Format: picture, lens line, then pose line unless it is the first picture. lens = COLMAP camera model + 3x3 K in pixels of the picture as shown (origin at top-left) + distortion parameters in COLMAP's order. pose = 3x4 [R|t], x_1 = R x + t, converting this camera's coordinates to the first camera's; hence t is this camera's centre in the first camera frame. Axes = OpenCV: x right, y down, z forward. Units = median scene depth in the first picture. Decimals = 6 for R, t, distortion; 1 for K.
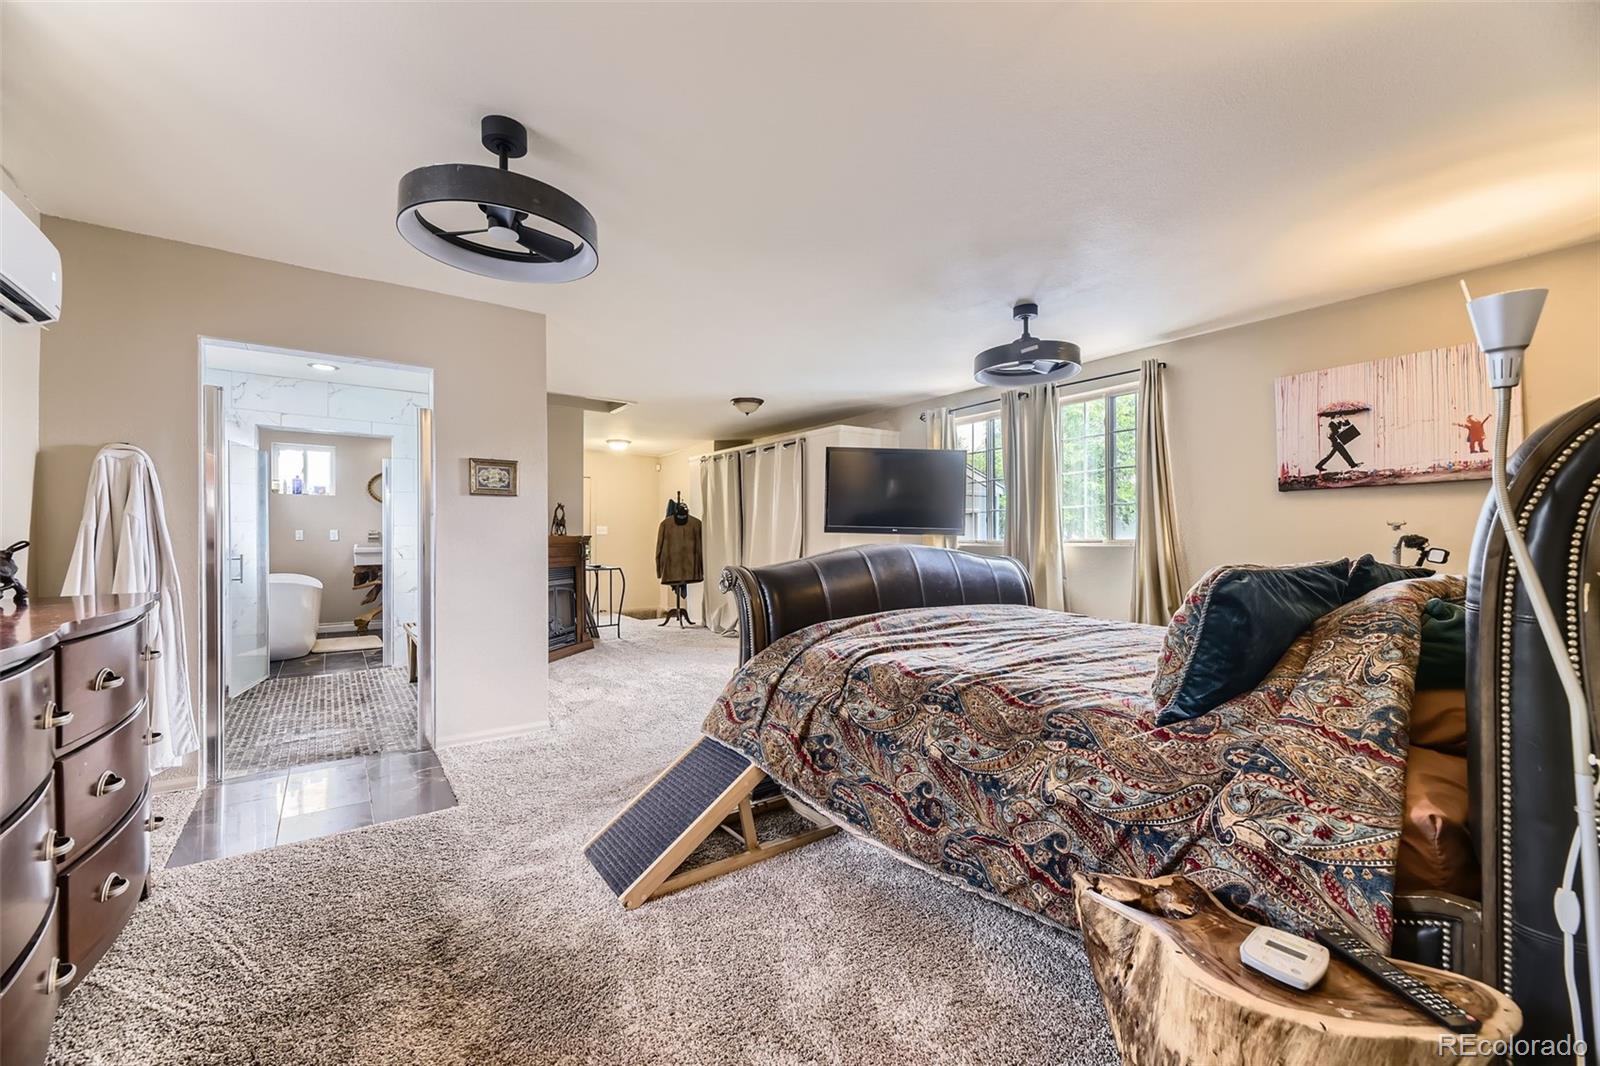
lens RADIAL K [[642.3, 0, 806.2], [0, 642.3, 537.7], [0, 0, 1]] dist [0.006229, -0.001618]
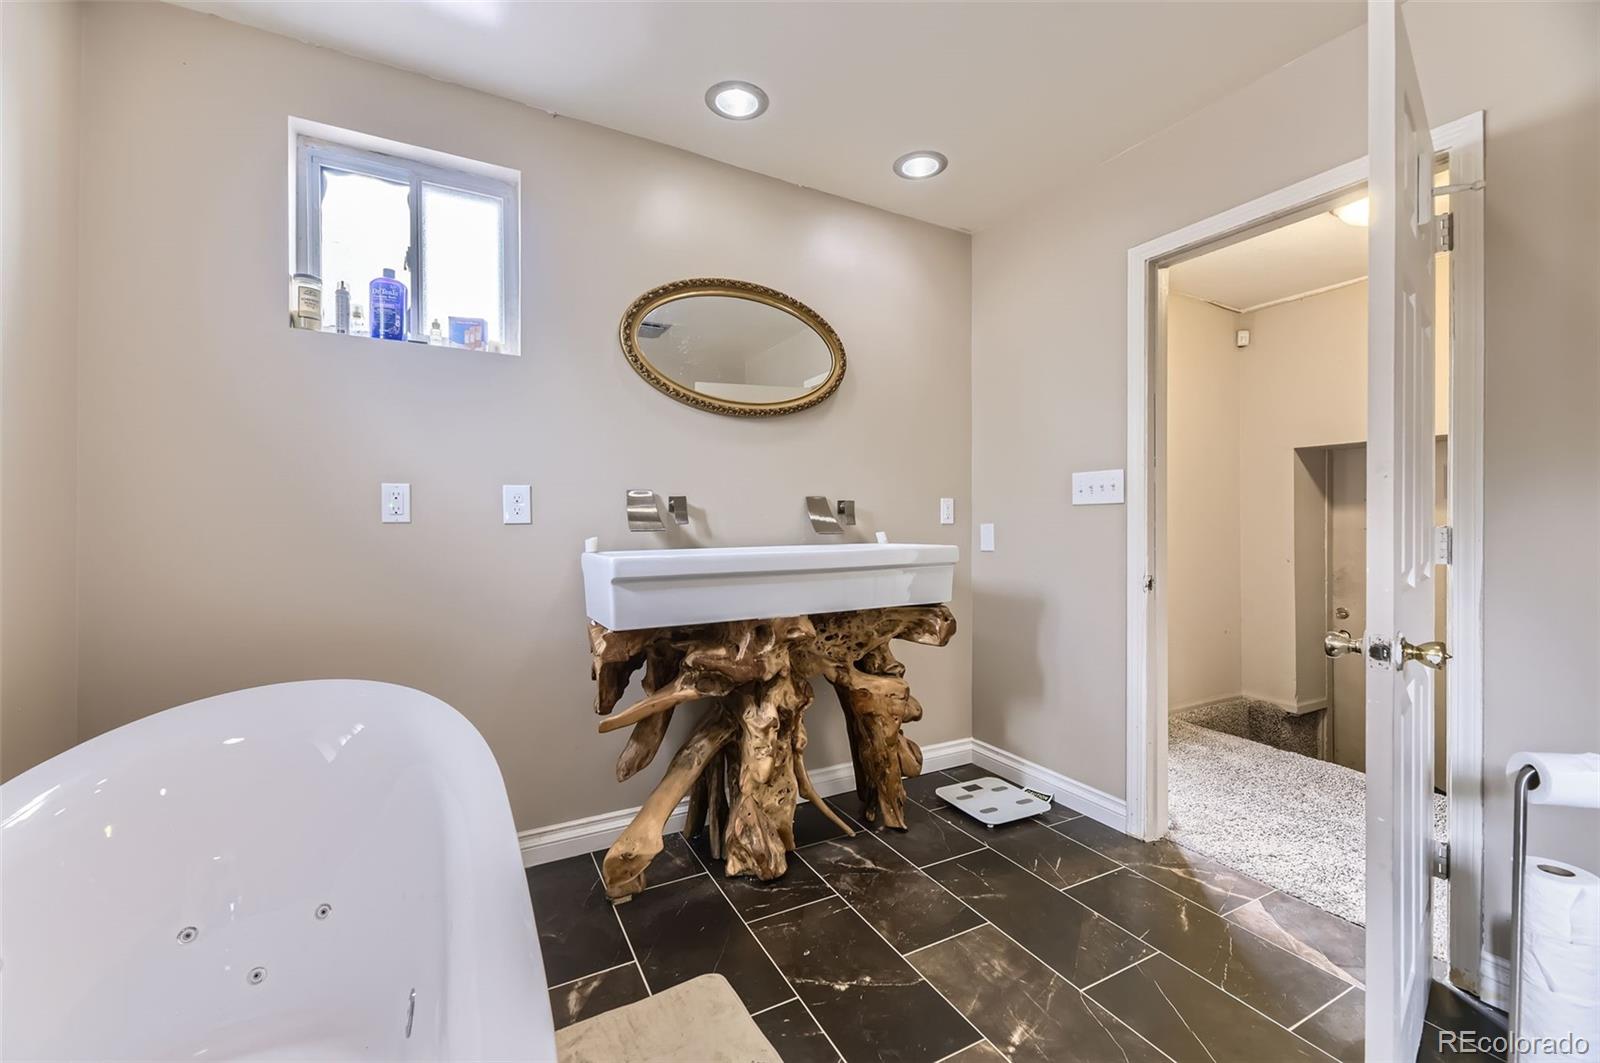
lens RADIAL K [[642.3, 0, 794.5], [0, 642.3, 527.8], [0, 0, 1]] dist [0.006229, -0.001618]
pose [[0.988046, 0.001502, -0.154155, -0.586230], [0.000188, 0.999940, 0.010948, 0.003194], [0.154162, -0.010846, 0.987986, 0.764662]]
